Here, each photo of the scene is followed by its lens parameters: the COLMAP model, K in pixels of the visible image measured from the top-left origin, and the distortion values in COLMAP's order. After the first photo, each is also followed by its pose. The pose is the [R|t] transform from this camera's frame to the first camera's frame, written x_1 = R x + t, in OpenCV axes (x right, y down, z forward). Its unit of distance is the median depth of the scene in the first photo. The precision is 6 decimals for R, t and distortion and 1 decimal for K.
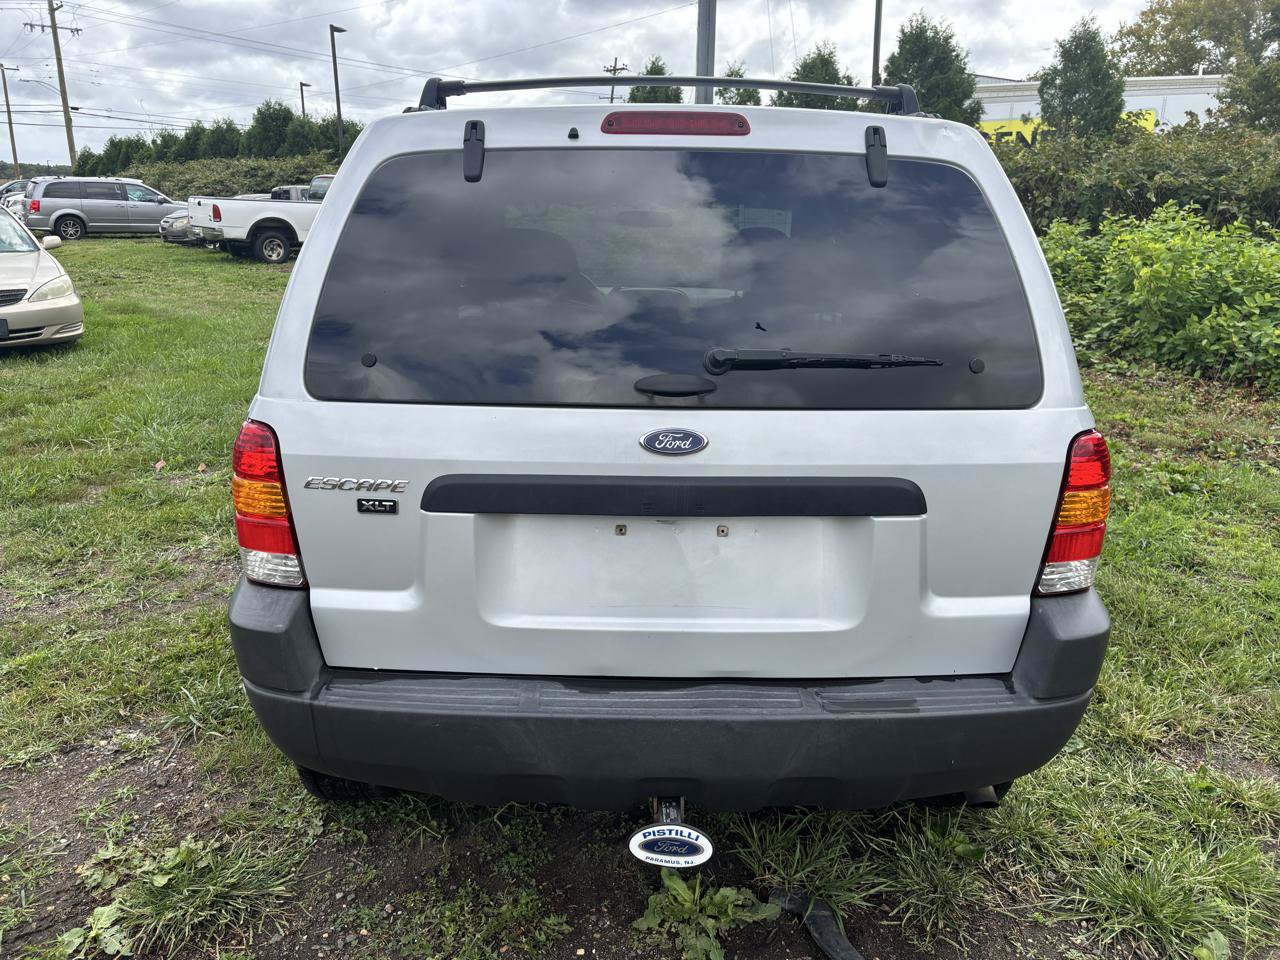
lens RADIAL K [[959.4, 0, 636.2], [0, 959.4, 439.3], [0, 0, 1]] dist [0.073192, -0.084593]
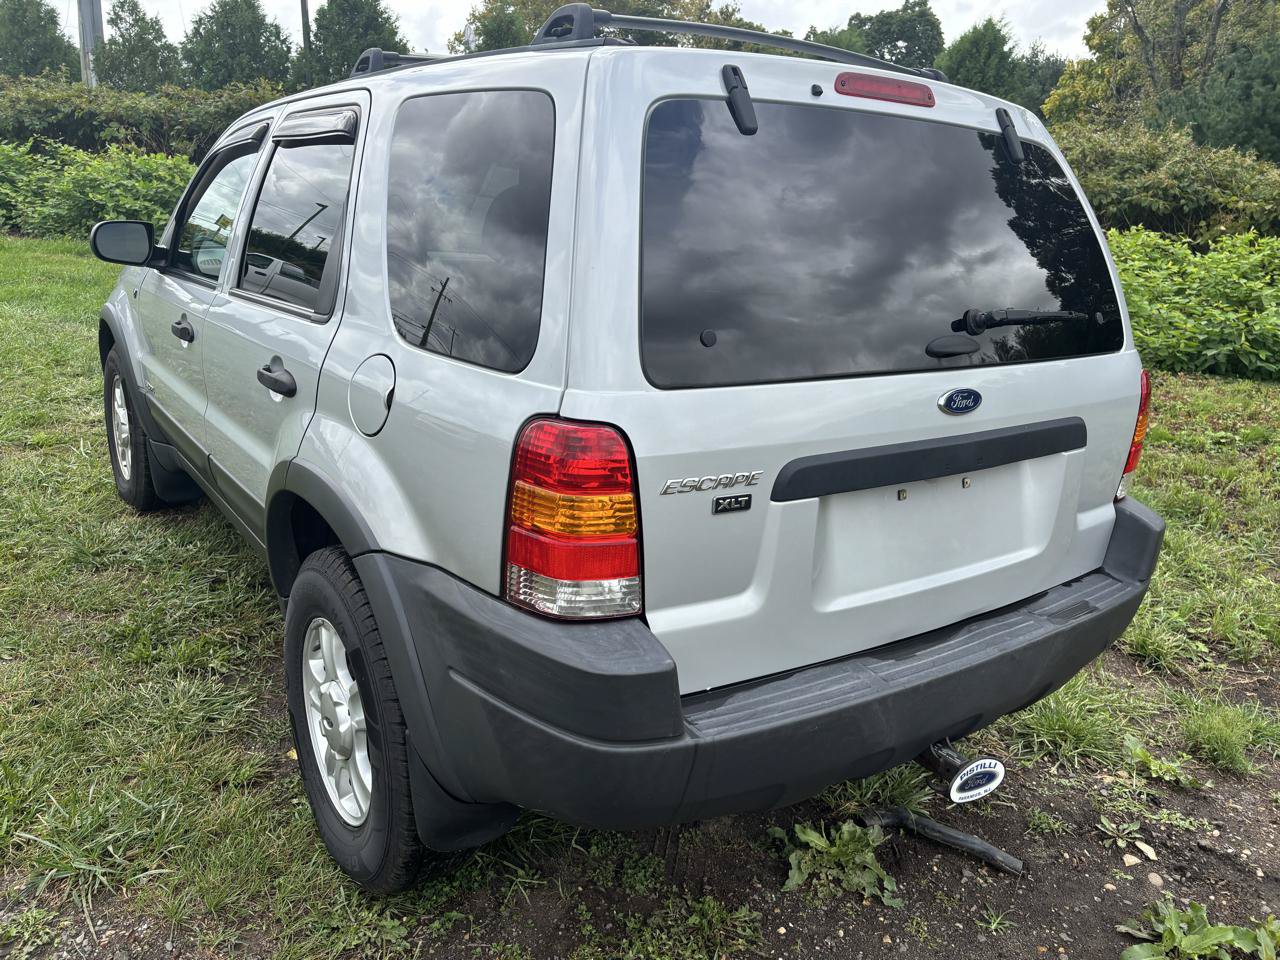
lens RADIAL K [[959.4, 0, 636.2], [0, 959.4, 439.3], [0, 0, 1]] dist [0.073192, -0.084593]
pose [[0.821286, -0.104835, 0.560802, -0.522420], [0.084372, 0.994482, 0.062344, -0.032124], [-0.564244, -0.003887, 0.825599, 0.208467]]
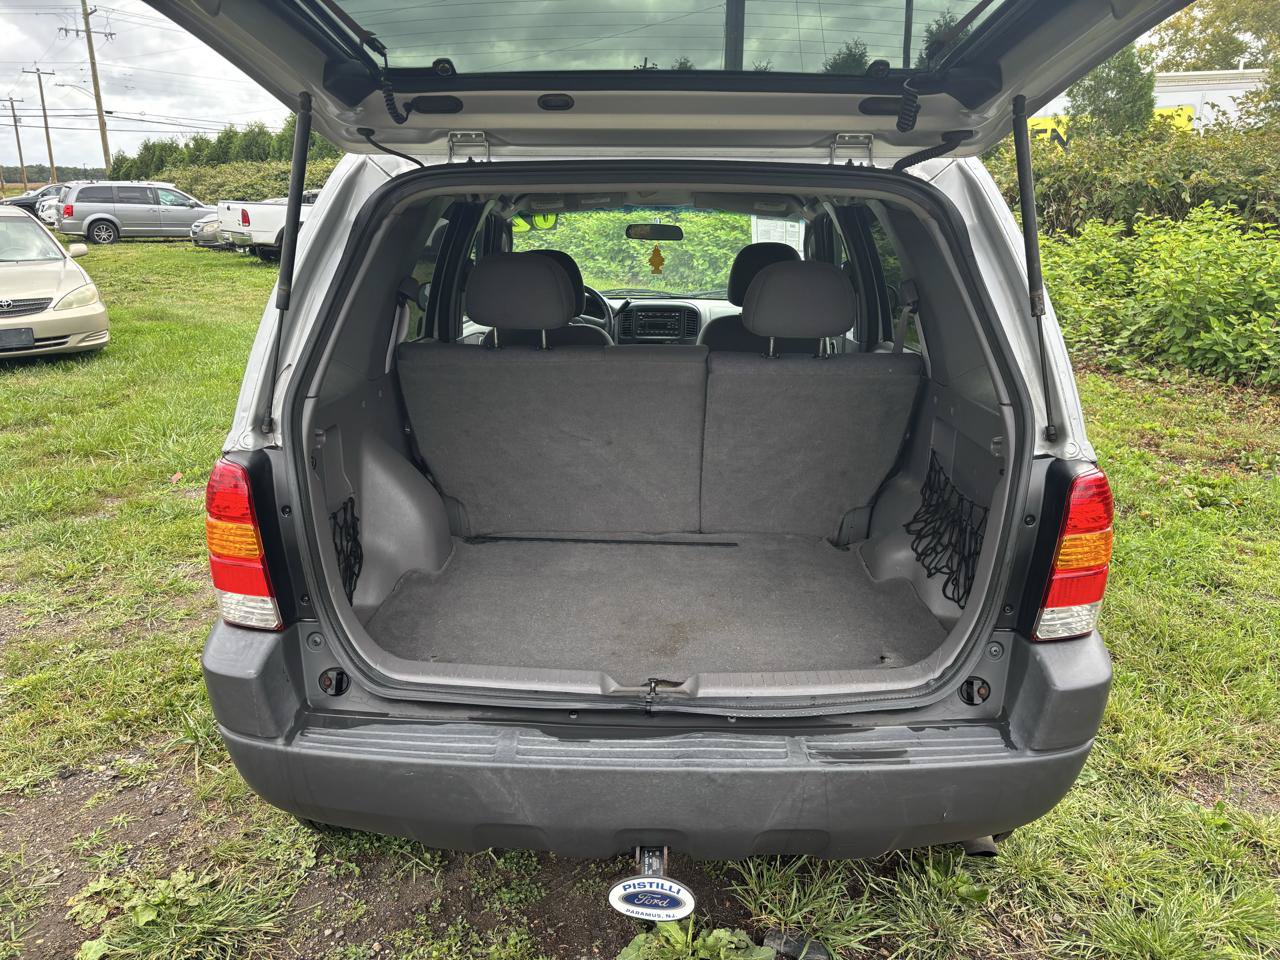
lens RADIAL K [[958.9, 0, 640.8], [0, 958.9, 449.0], [0, 0, 1]] dist [0.077683, -0.089392]
pose [[0.999665, 0.000913, -0.025857, 0.031160], [-0.000659, 0.999952, 0.009821, -0.026130], [0.025864, -0.009800, 0.999617, 0.019323]]
